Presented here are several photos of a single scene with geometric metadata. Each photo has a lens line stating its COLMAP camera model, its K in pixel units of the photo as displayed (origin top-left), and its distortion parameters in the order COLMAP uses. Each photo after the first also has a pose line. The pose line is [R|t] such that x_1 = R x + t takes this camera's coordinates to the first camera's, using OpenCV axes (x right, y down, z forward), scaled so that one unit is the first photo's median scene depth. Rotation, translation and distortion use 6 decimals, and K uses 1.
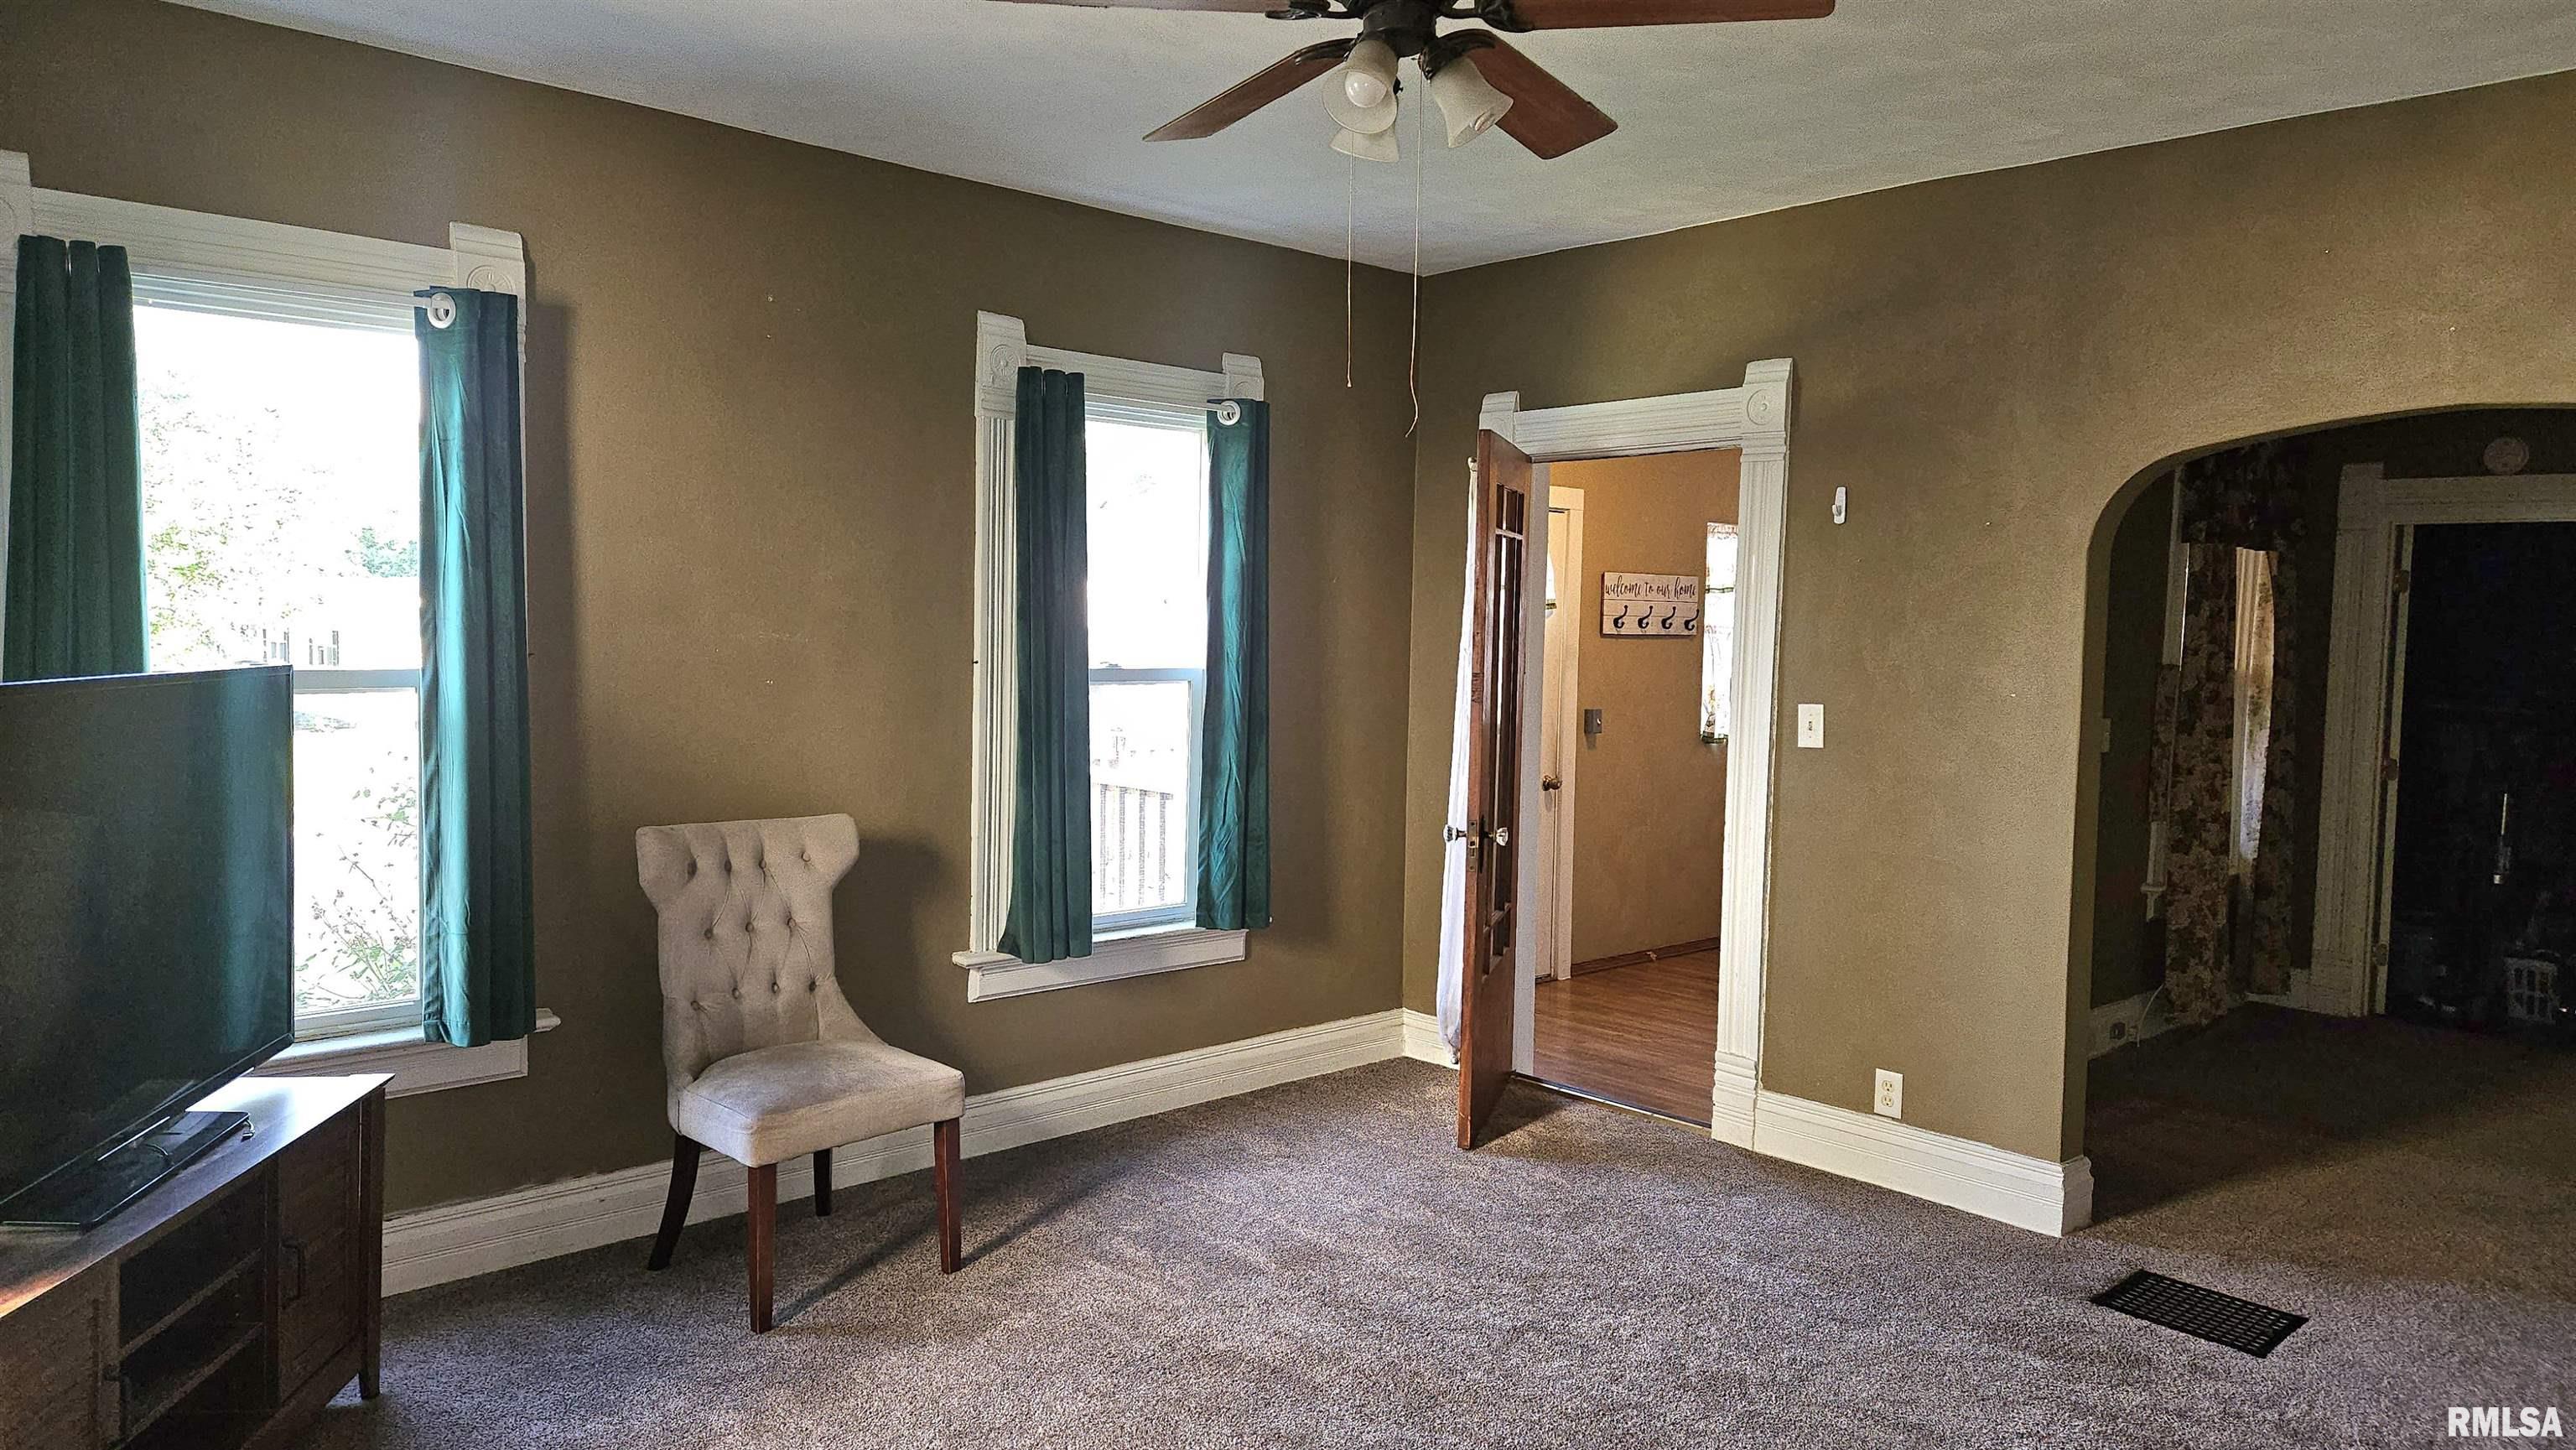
lens RADIAL K [[1727.5, 0, 1288.0], [0, 1727.5, 725.0], [0, 0, 1]] dist [-0.018252, 0.001321]
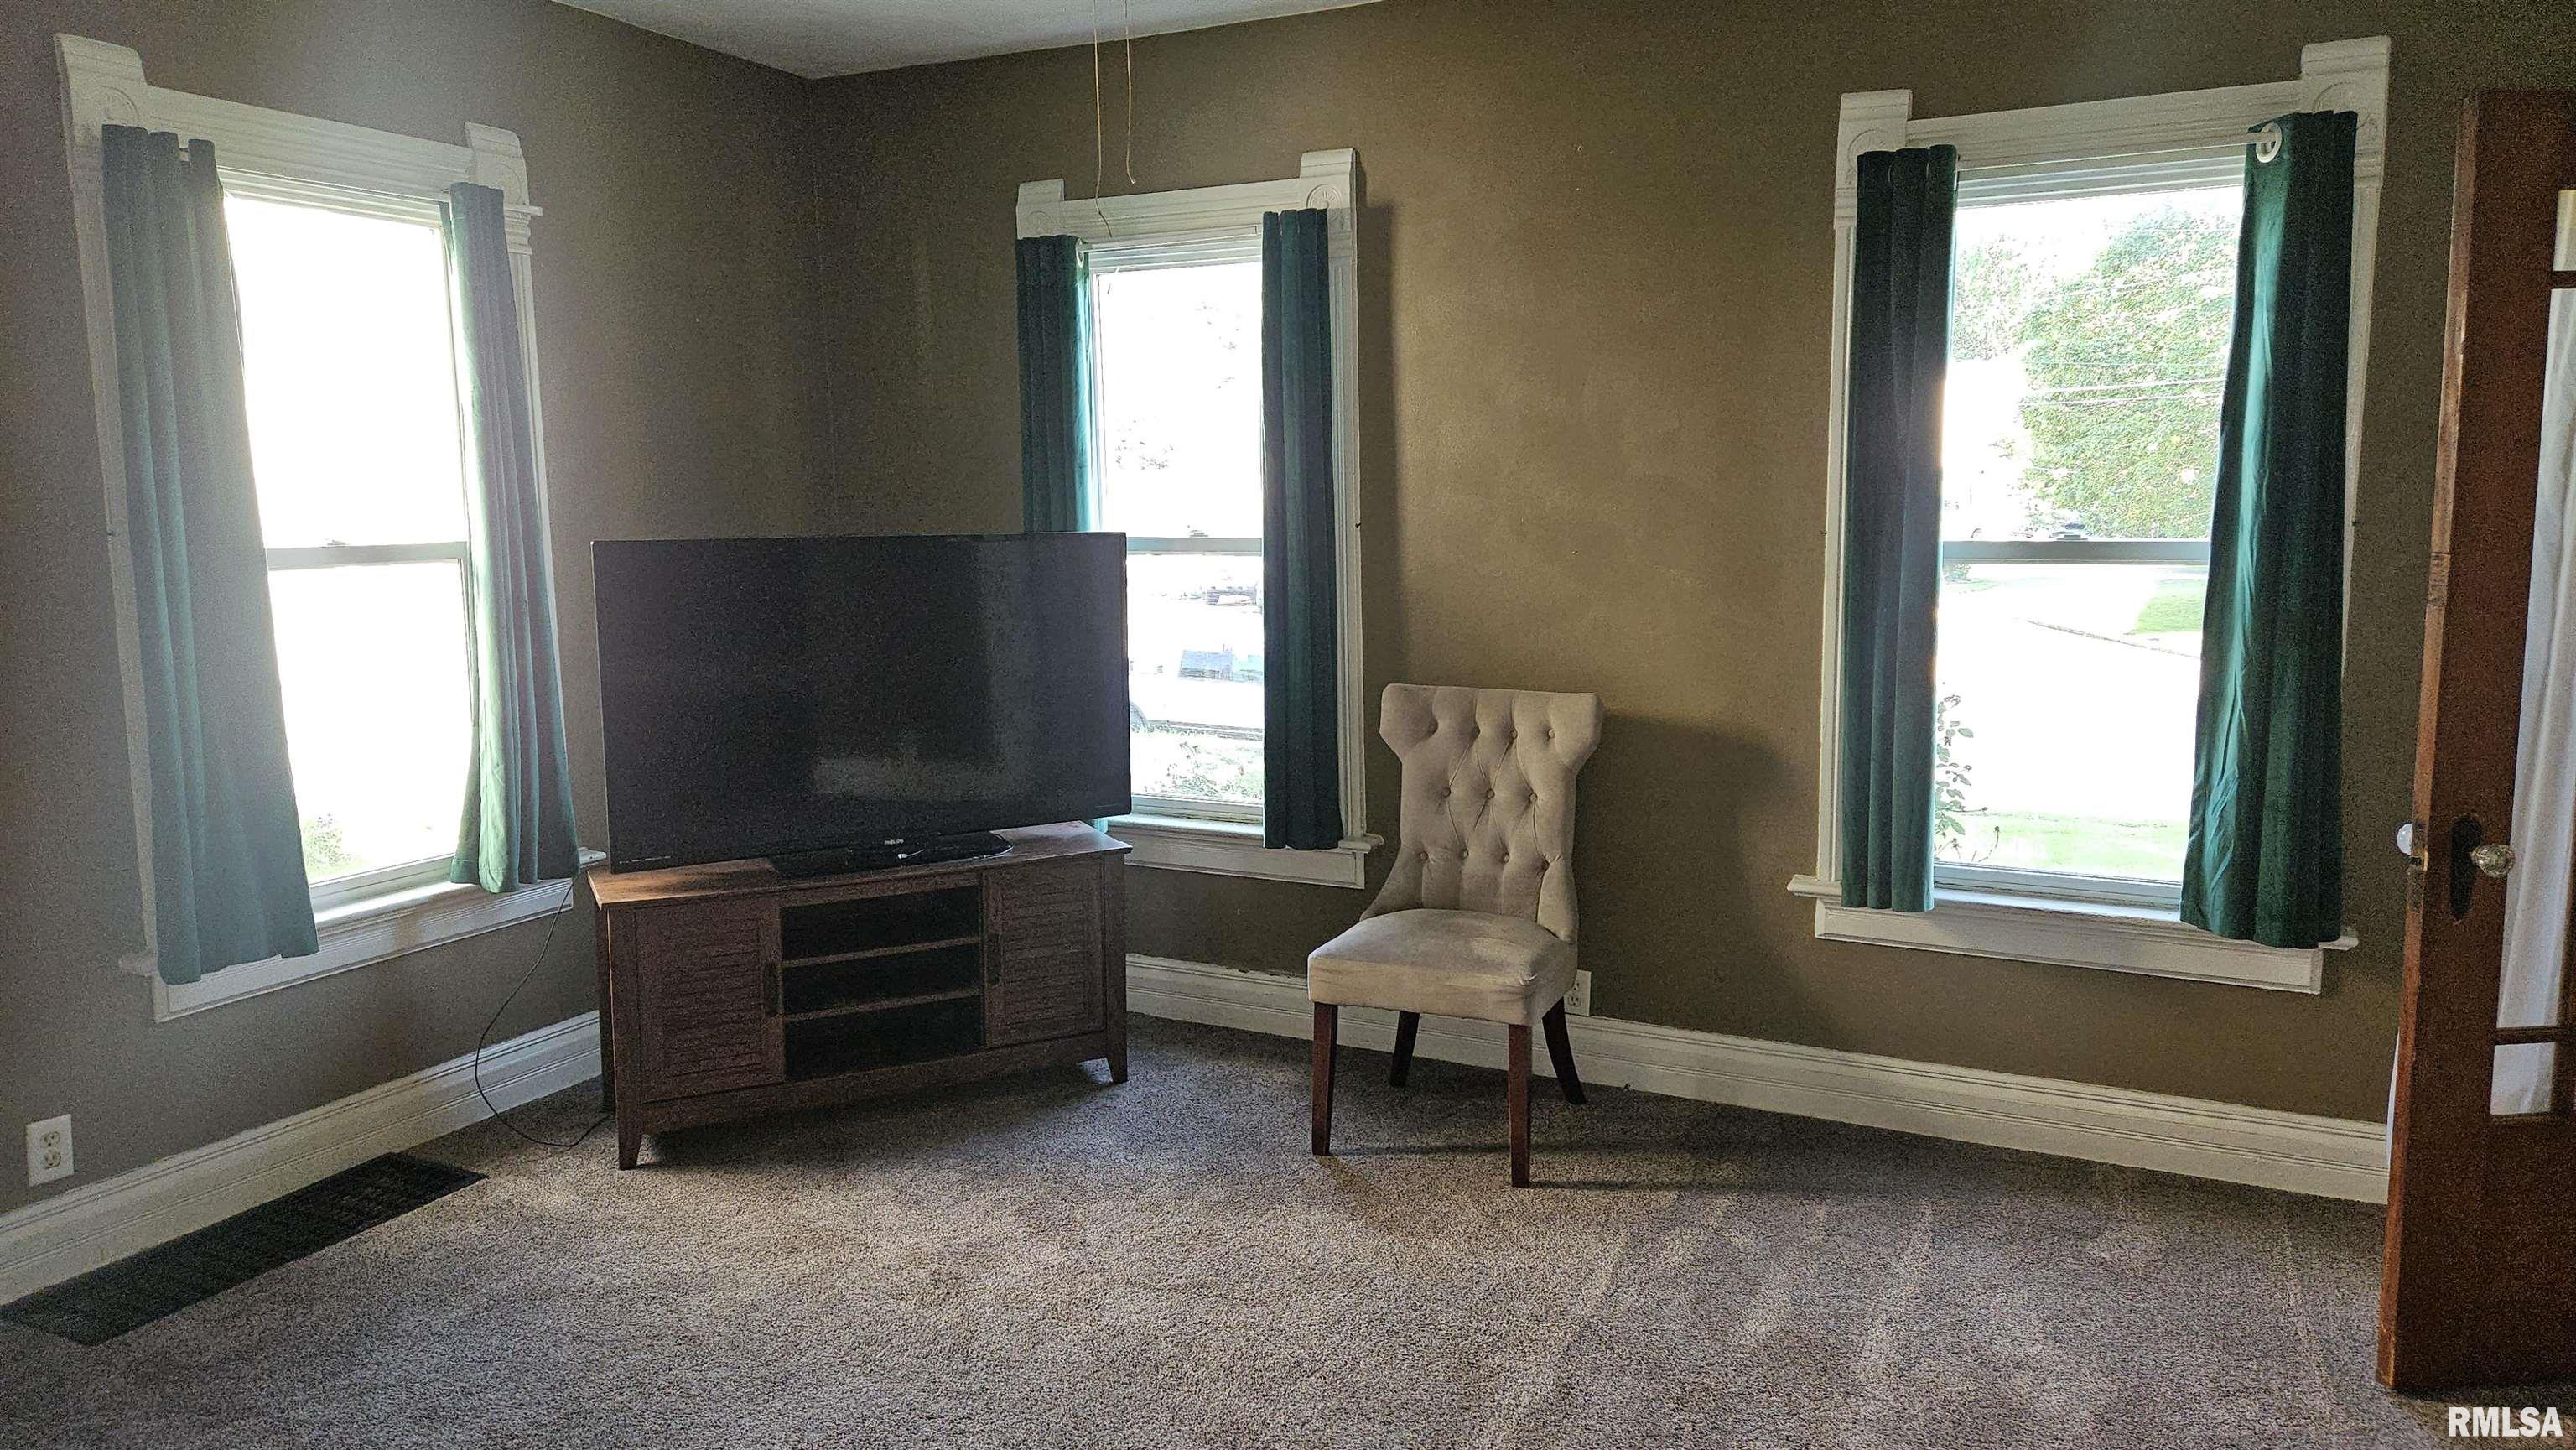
lens RADIAL K [[1727.5, 0, 1288.0], [0, 1727.5, 725.0], [0, 0, 1]] dist [-0.018252, 0.001321]
pose [[0.295182, 0.106400, -0.949498, 0.590278], [-0.034739, 0.994318, 0.100622, -0.020460], [0.954809, 0.003283, 0.297201, 0.561713]]
